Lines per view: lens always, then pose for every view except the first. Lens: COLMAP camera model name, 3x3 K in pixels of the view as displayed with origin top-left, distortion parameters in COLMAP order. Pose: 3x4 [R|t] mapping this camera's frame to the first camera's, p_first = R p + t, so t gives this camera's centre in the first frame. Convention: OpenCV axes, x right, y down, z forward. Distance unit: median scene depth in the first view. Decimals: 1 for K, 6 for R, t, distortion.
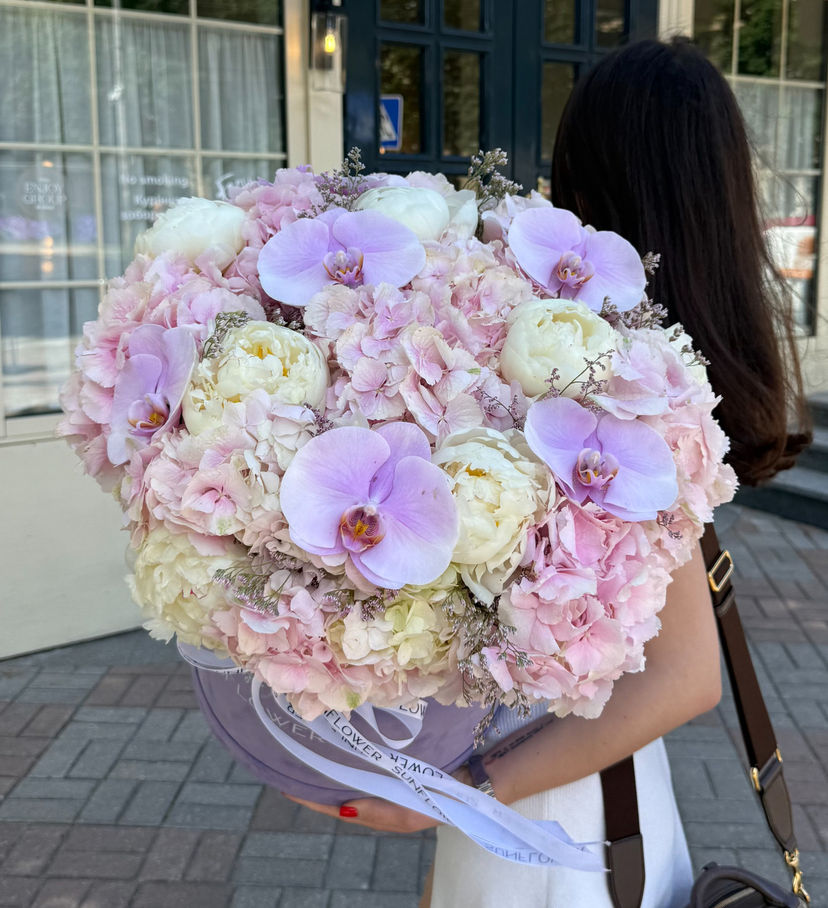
lens RADIAL K [[1145.7, 0, 440.6], [0, 1145.7, 450.2], [0, 0, 1]] dist [-0.004891, 0.013985]
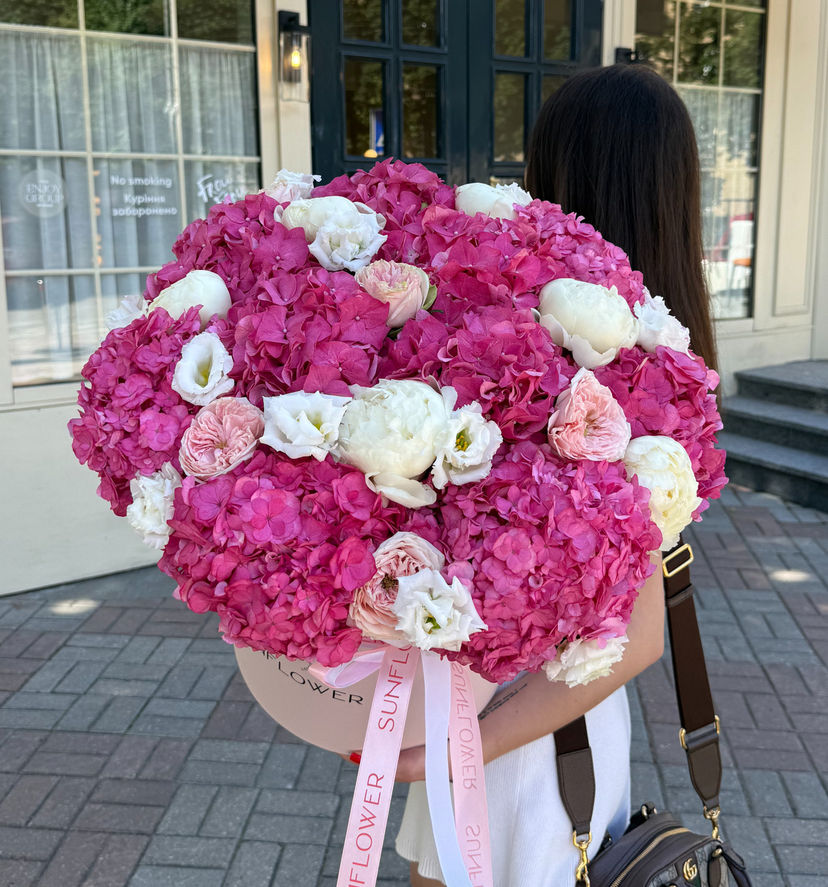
lens RADIAL K [[1014.8, 0, 414.0], [0, 1014.8, 443.5], [0, 0, 1]] dist [0.010880, -0.004191]
pose [[0.998601, 0.002048, -0.052831, 0.090200], [-0.001063, 0.999825, 0.018664, 0.010411], [0.052860, -0.018582, 0.998429, -0.014248]]
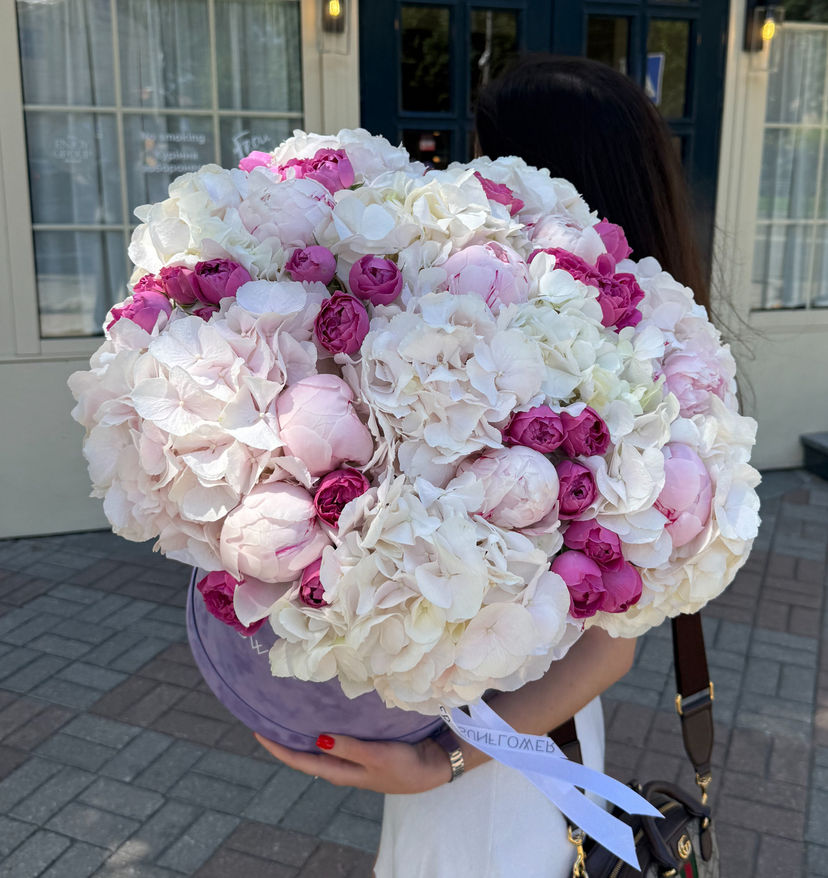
lens RADIAL K [[1006.5, 0, 446.1], [0, 1006.5, 440.7], [0, 0, 1]] dist [0.003456, -0.030070]
pose [[0.943649, 0.096423, -0.316589, 0.404348], [-0.075741, 0.994148, 0.077027, -0.038721], [0.322163, -0.048708, 0.945430, 0.146785]]
